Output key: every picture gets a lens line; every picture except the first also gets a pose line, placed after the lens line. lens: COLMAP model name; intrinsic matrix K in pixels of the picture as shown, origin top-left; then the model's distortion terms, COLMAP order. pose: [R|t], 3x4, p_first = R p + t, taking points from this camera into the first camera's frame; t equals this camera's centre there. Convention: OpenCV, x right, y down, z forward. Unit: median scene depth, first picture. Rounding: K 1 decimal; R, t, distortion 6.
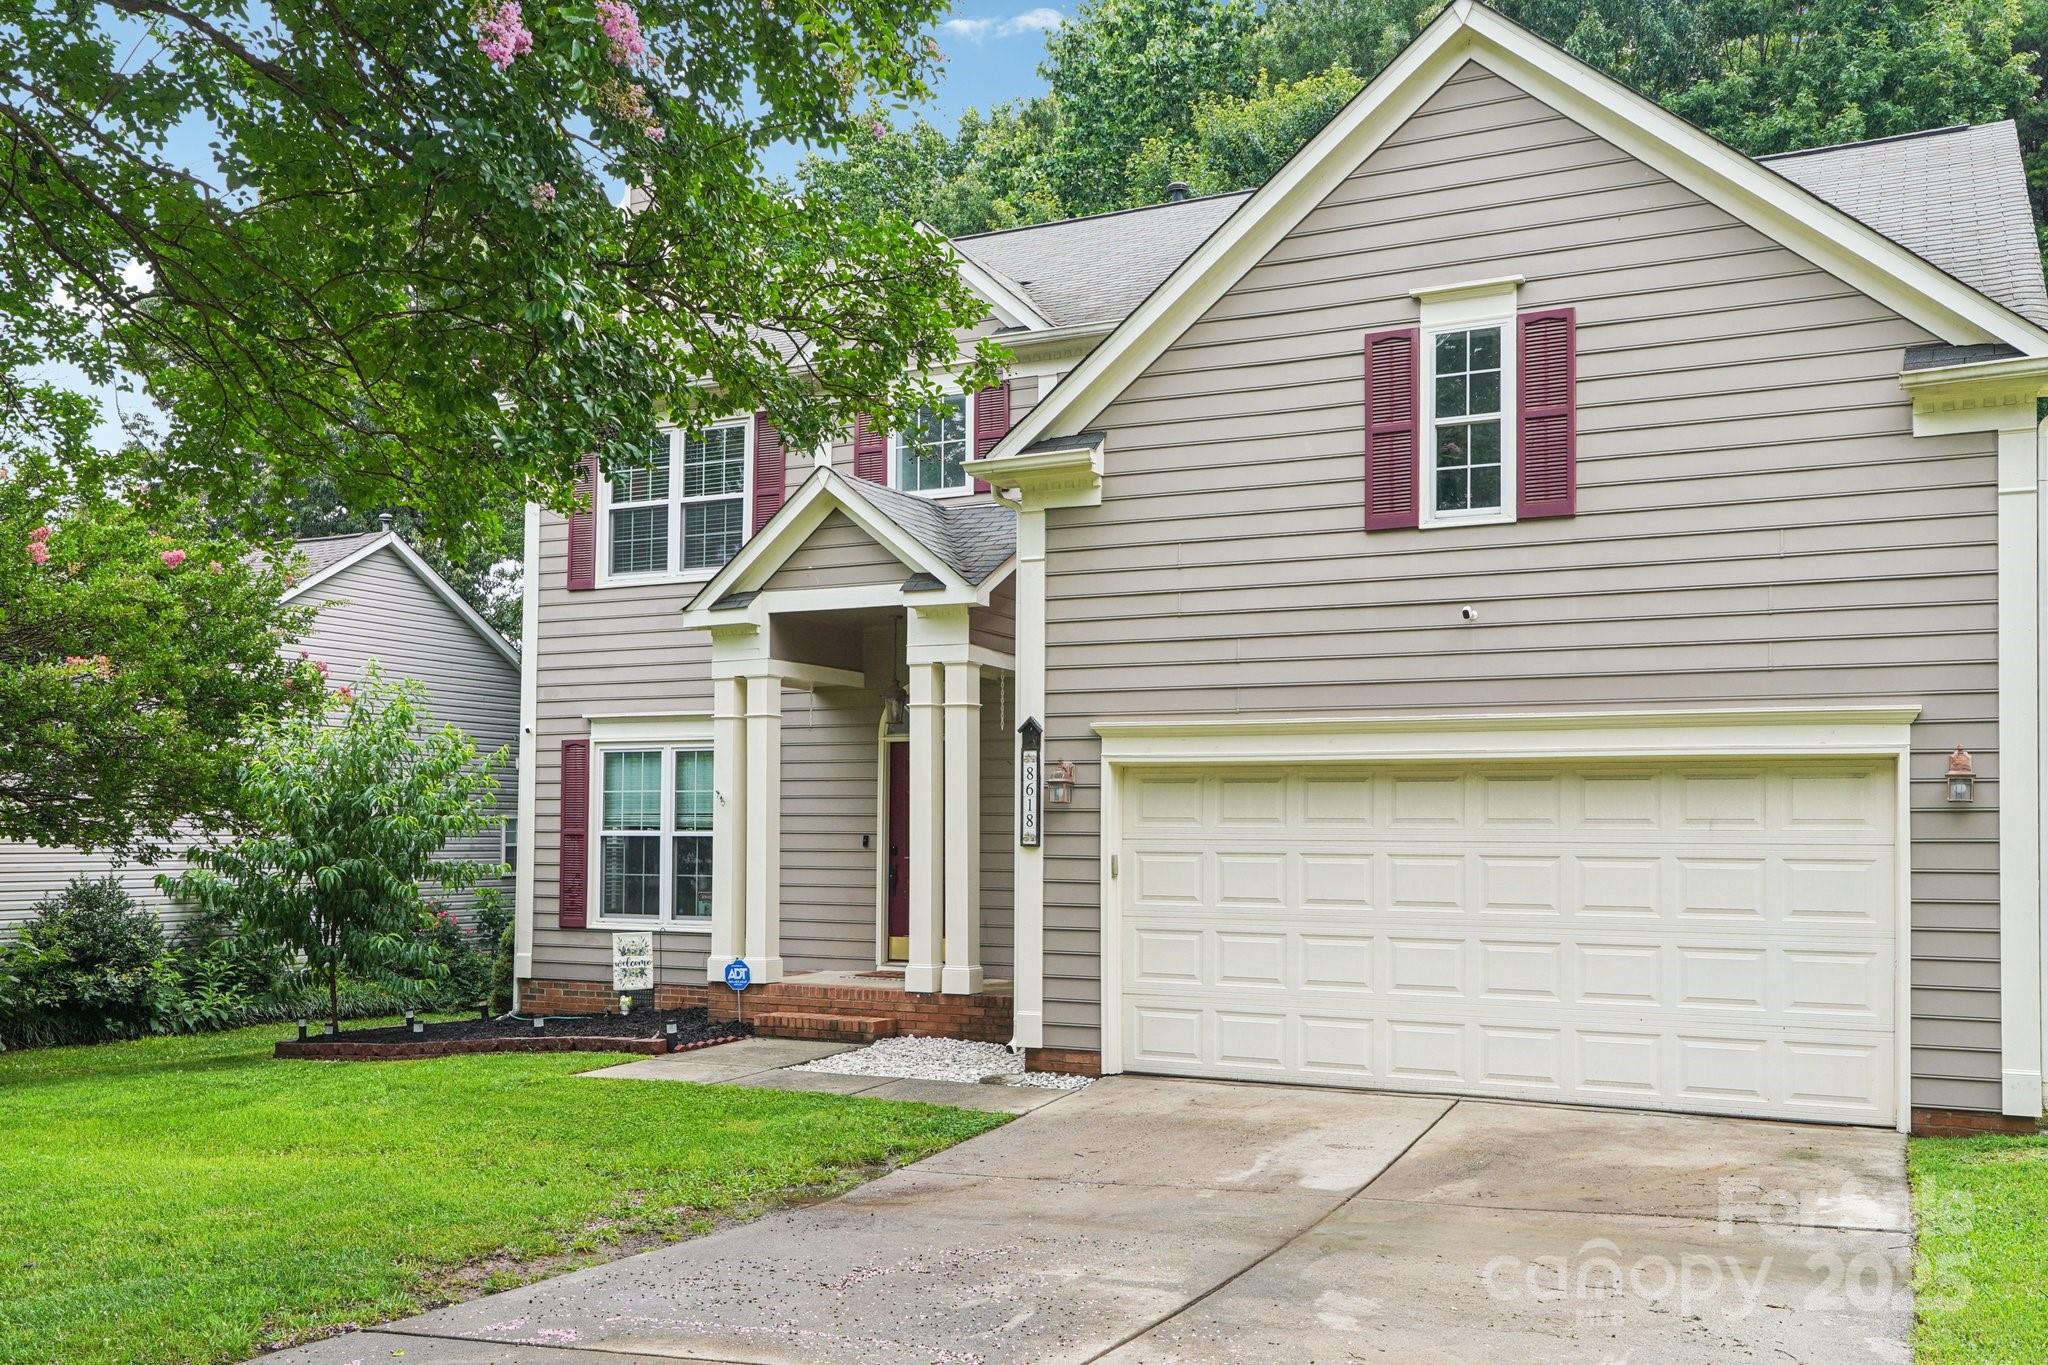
lens RADIAL K [[1777.7, 0, 1078.5], [0, 1777.7, 757.7], [0, 0, 1]] dist [0.013697, -0.000985]
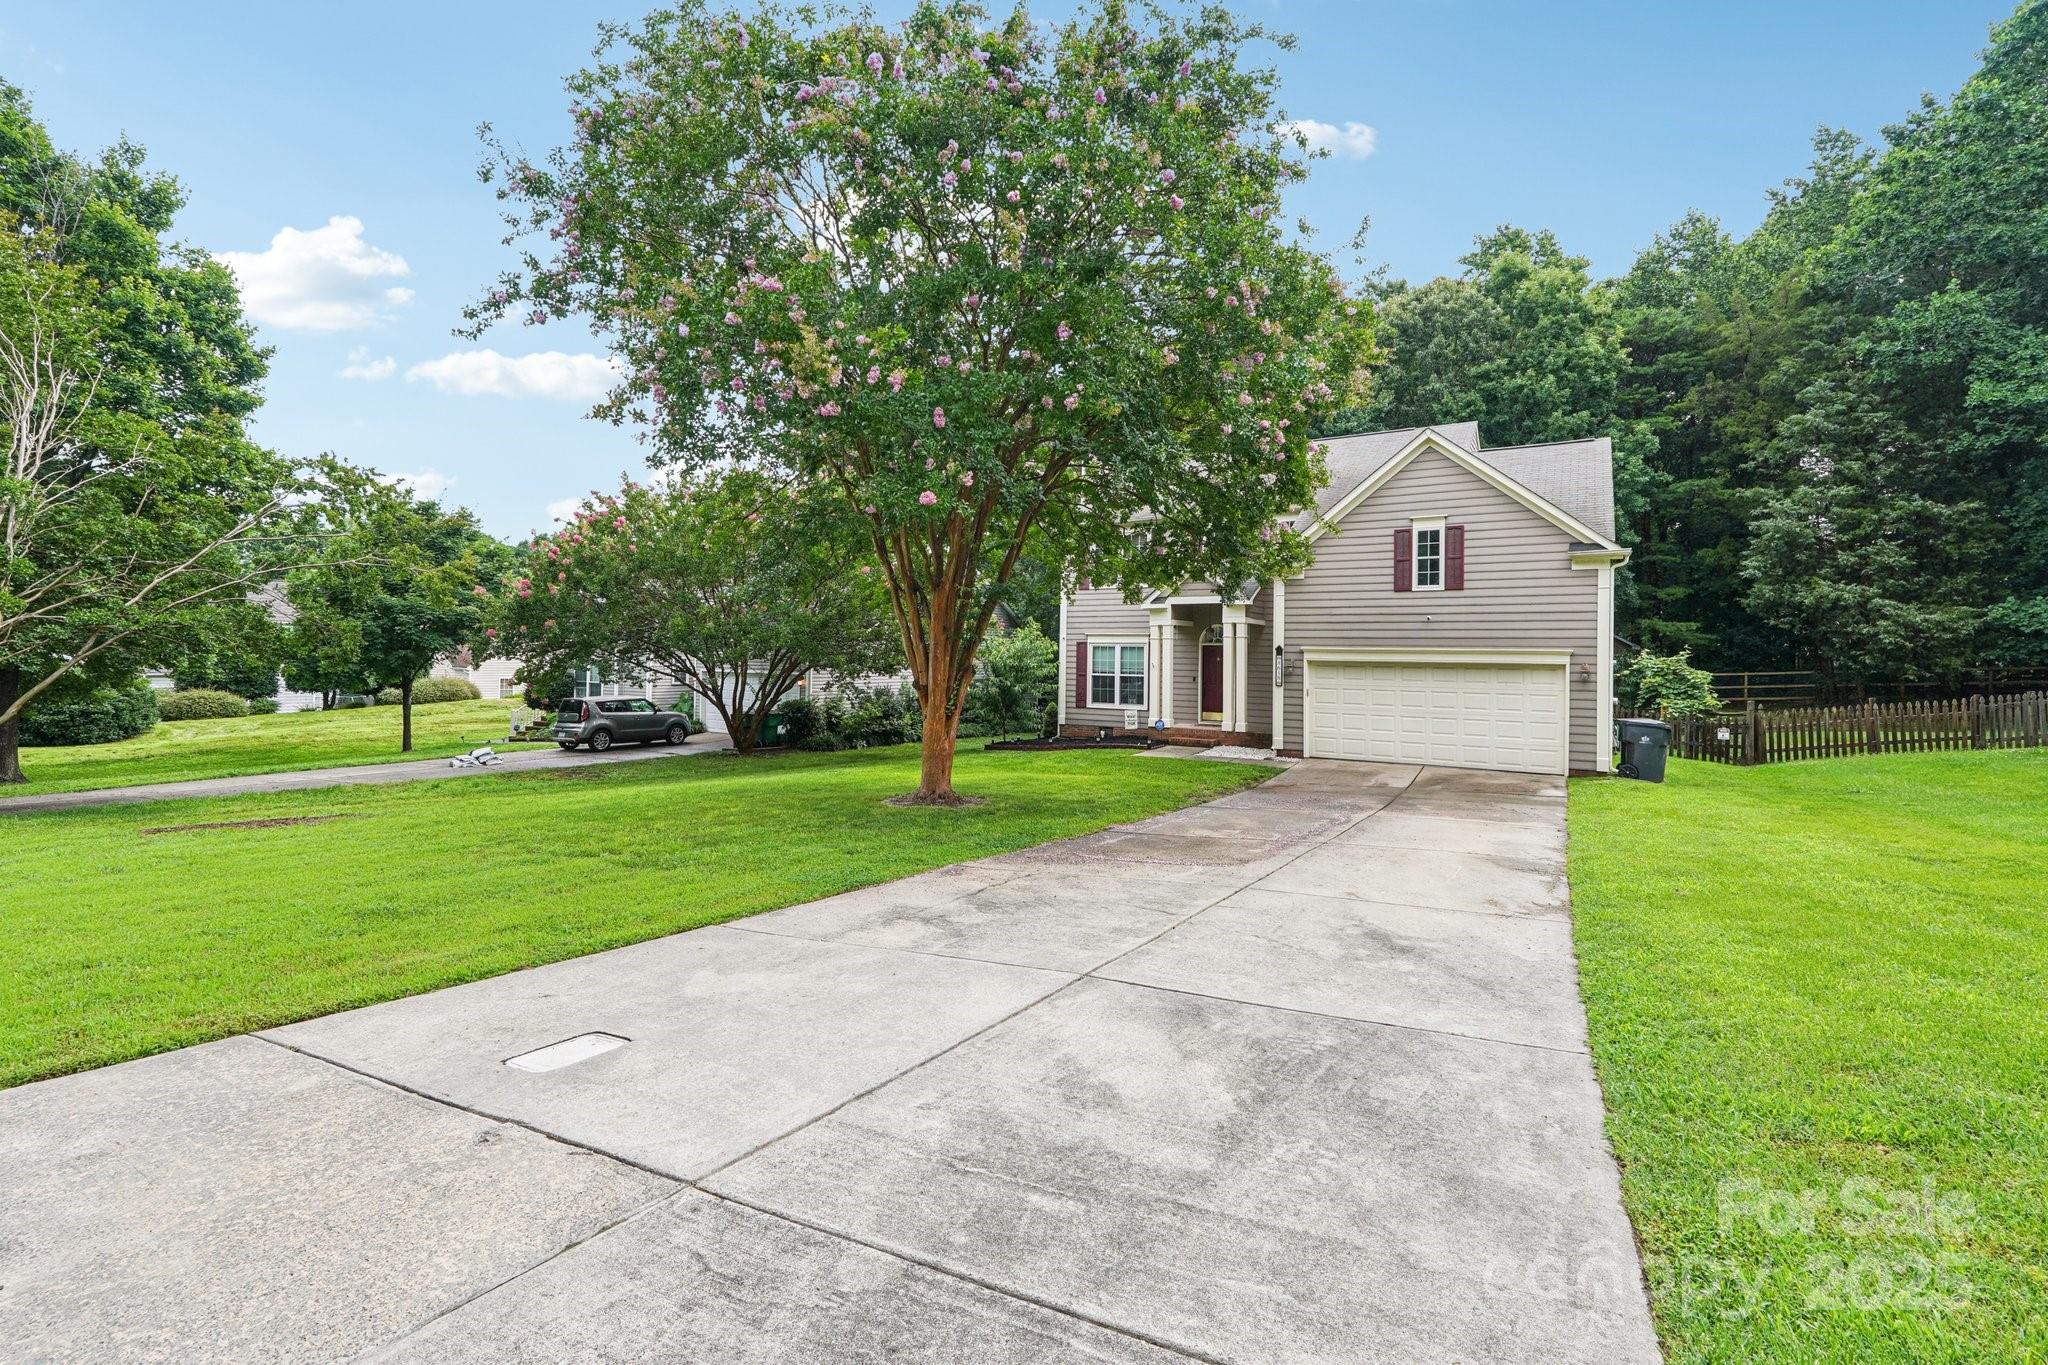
lens RADIAL K [[874.4, 0, 1063.6], [0, 874.4, 631.0], [0, 0, 1]] dist [-0.001815, 0.002563]
pose [[0.996845, 0.007900, -0.078982, -0.252261], [-0.006940, 0.999899, 0.012430, -0.056291], [0.079073, -0.011843, 0.996799, -0.511491]]
